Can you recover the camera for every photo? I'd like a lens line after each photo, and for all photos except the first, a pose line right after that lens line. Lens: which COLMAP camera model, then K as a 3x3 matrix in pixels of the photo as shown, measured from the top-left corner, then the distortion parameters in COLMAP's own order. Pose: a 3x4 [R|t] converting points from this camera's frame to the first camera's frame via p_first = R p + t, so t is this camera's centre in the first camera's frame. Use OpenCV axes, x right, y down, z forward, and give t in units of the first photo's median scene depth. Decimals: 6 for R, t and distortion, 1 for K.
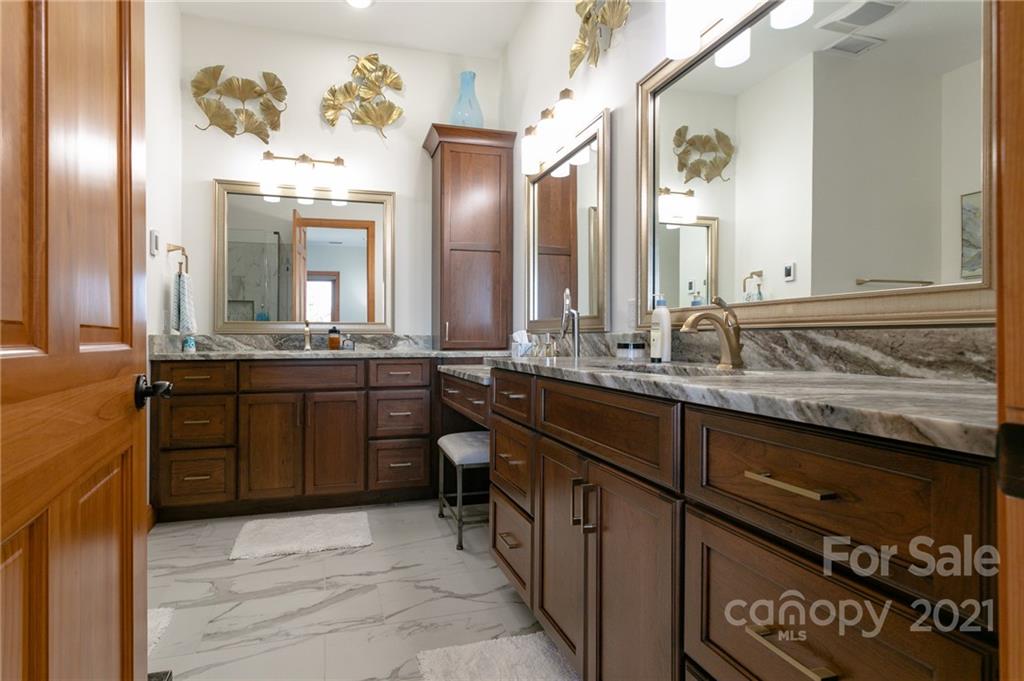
lens RADIAL K [[506.8, 0, 492.2], [0, 506.8, 337.2], [0, 0, 1]] dist [0.019646, -0.000100]
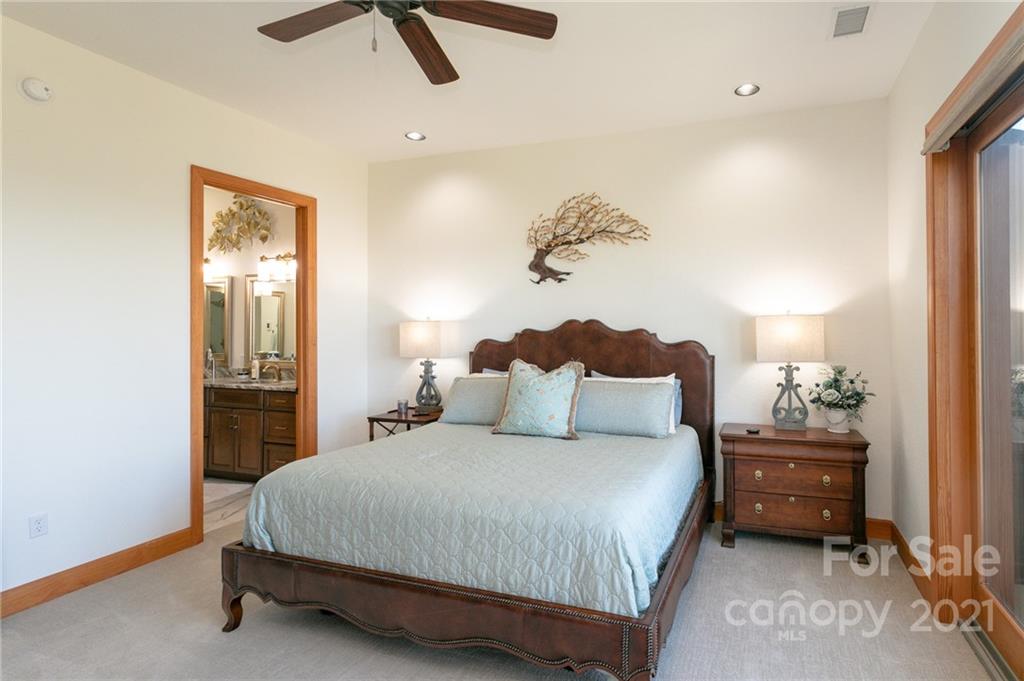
lens RADIAL K [[488.8, 0, 503.2], [0, 488.8, 336.2], [0, 0, 1]] dist [0.002654, 0.001003]
pose [[0.685539, -0.001108, 0.728035, -0.734694], [0.008829, 0.999938, -0.006792, -0.166846], [-0.727982, 0.011084, 0.685507, -1.954973]]
